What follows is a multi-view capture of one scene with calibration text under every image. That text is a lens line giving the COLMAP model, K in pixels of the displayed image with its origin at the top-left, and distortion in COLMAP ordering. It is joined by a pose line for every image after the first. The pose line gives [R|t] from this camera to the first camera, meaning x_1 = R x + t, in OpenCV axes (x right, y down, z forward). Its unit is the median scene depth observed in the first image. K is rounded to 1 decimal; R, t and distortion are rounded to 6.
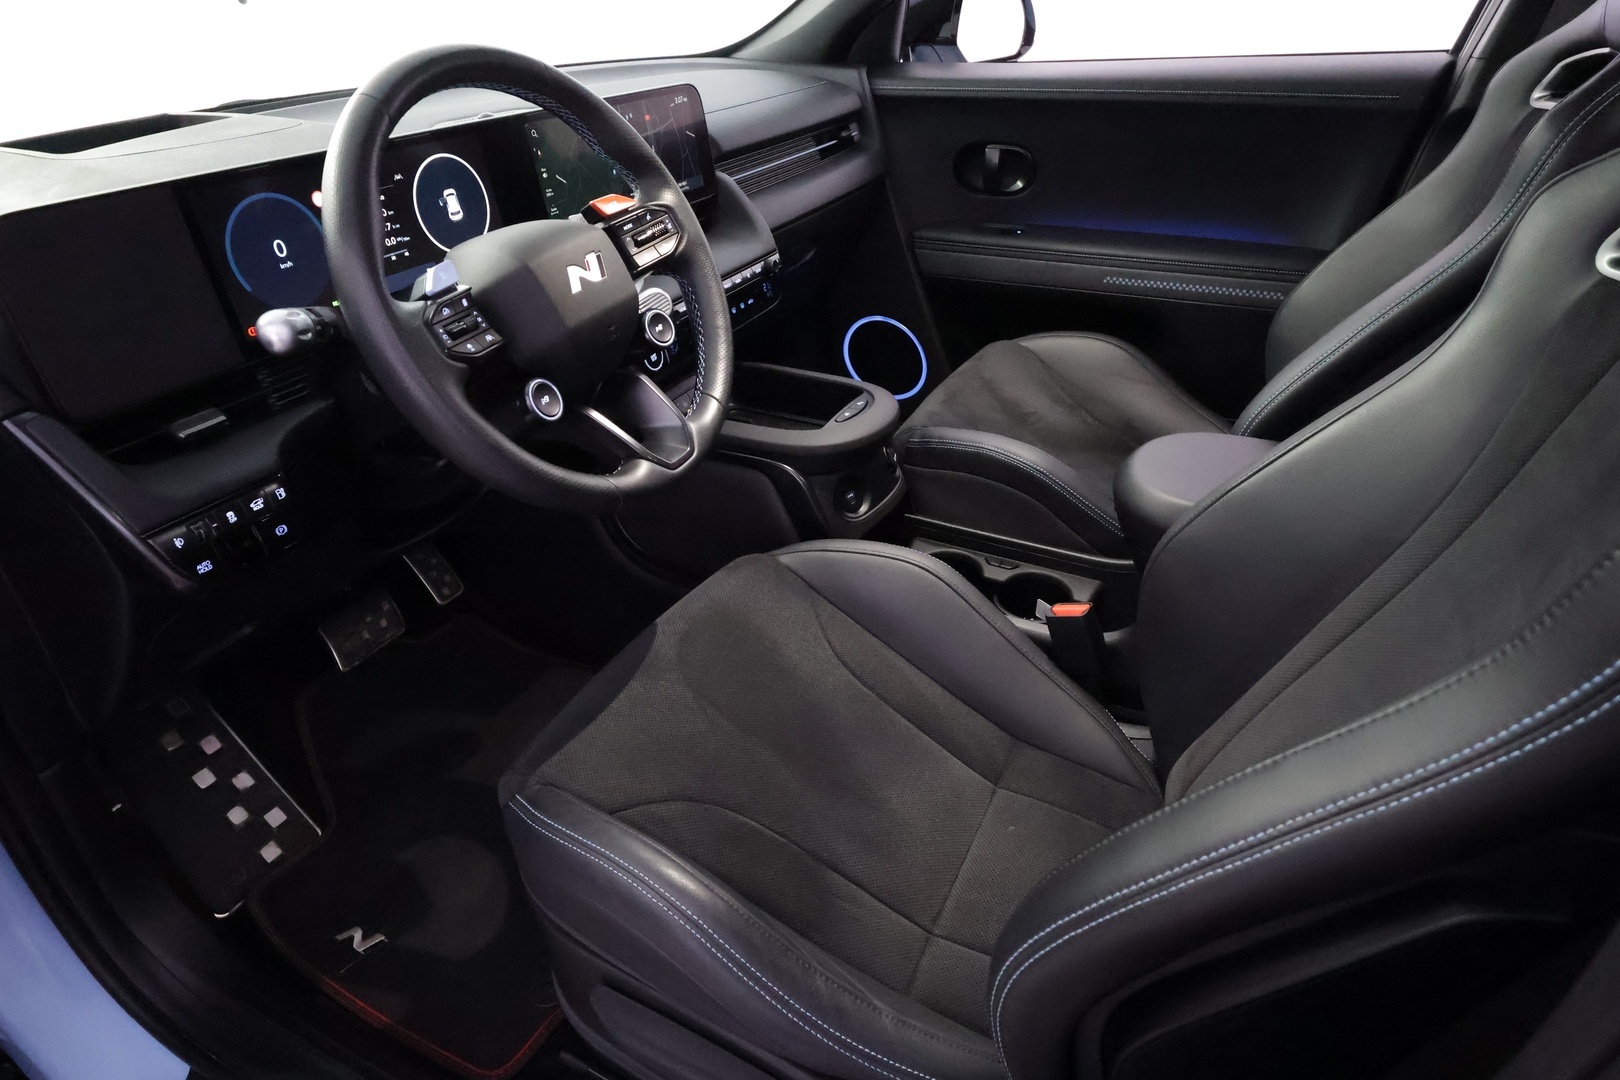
lens RADIAL K [[988.5, 0, 815.1], [0, 988.5, 544.1], [0, 0, 1]] dist [-0.006001, -0.000818]
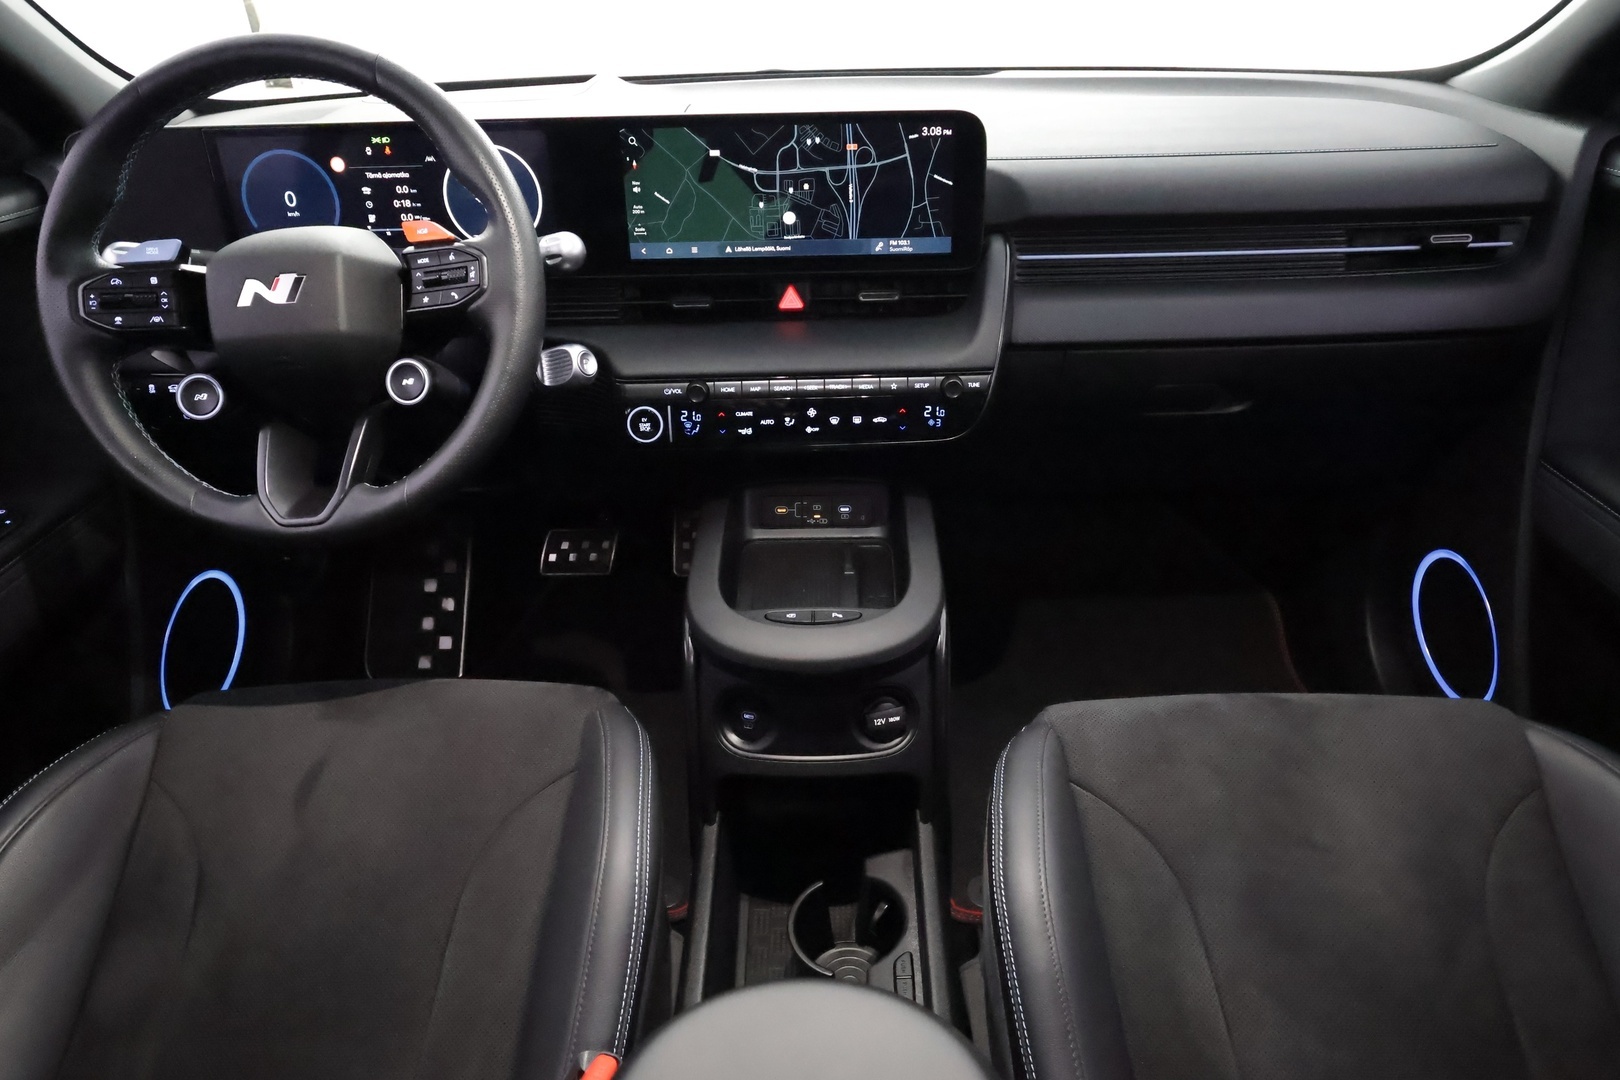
lens RADIAL K [[988.5, 0, 815.1], [0, 988.5, 544.1], [0, 0, 1]] dist [-0.006001, -0.000818]
pose [[0.436607, 0.470431, -0.766857, 0.616603], [-0.445649, 0.853556, 0.269888, -0.416892], [0.781518, 0.223914, 0.582316, 0.693983]]
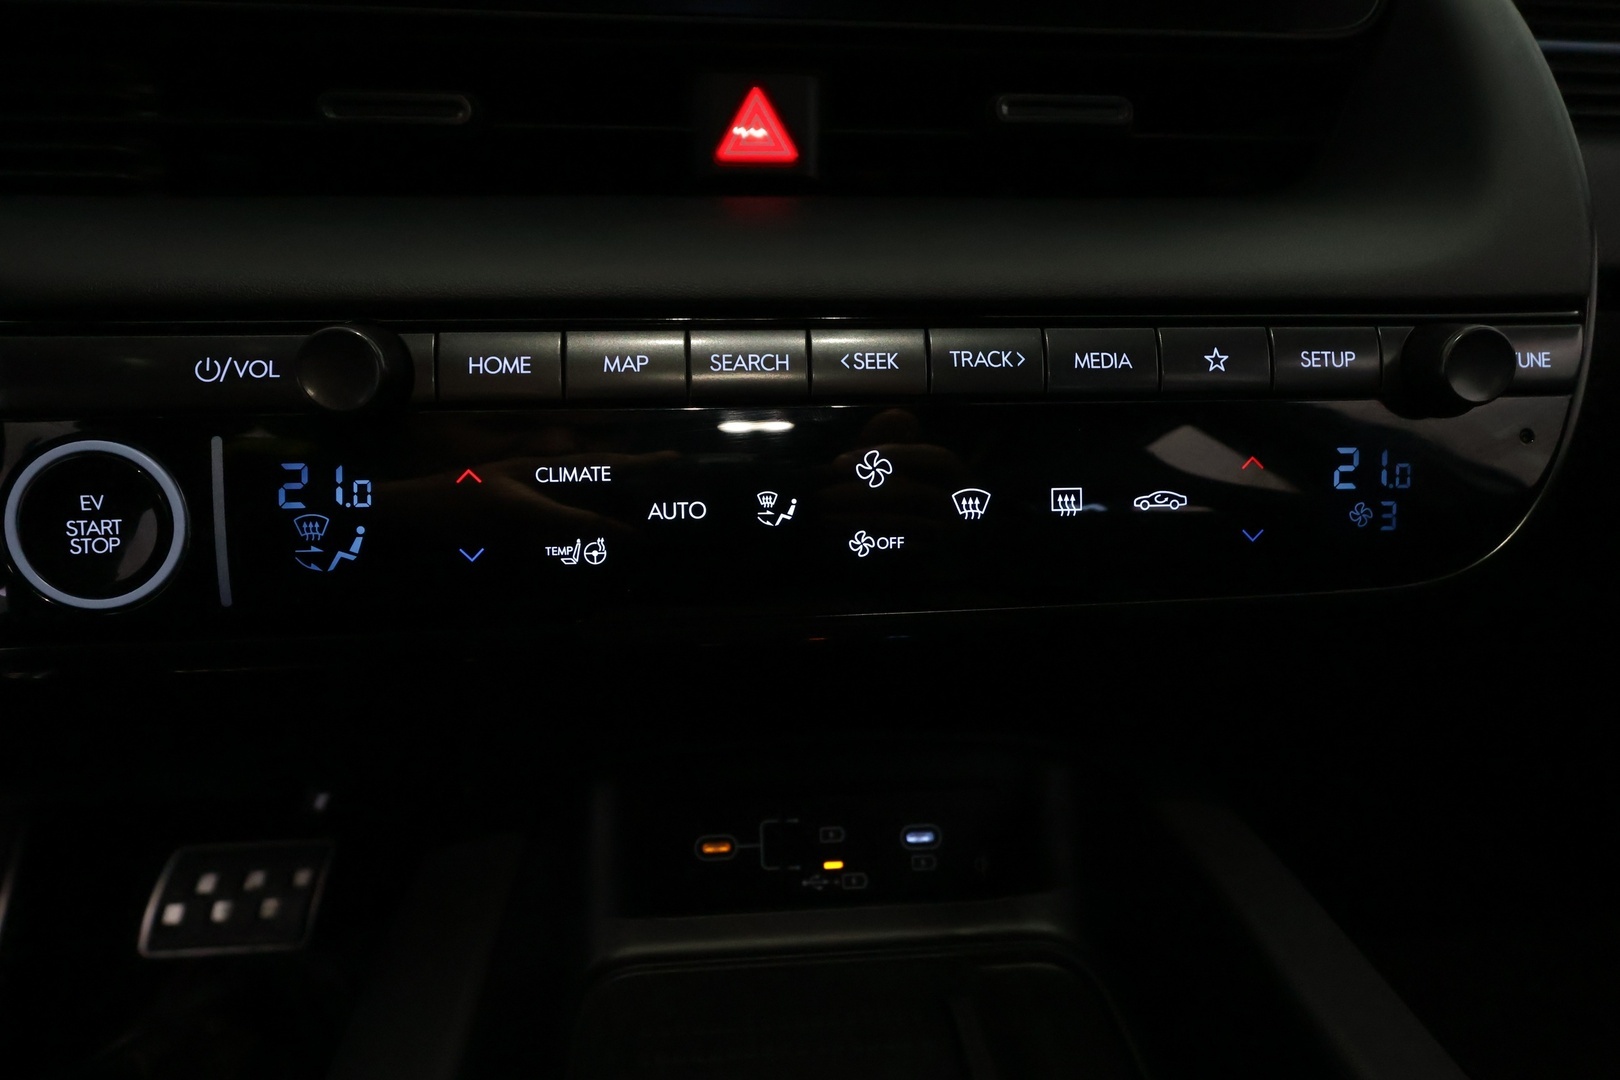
lens RADIAL K [[962.5, 0, 814.0], [0, 962.5, 563.0], [0, 0, 1]] dist [0.003549, 0.000537]
pose [[0.530484, 0.298270, -0.793487, 0.044332], [-0.449034, 0.892813, 0.035405, -0.263672], [0.718996, 0.337521, 0.607557, 1.053823]]
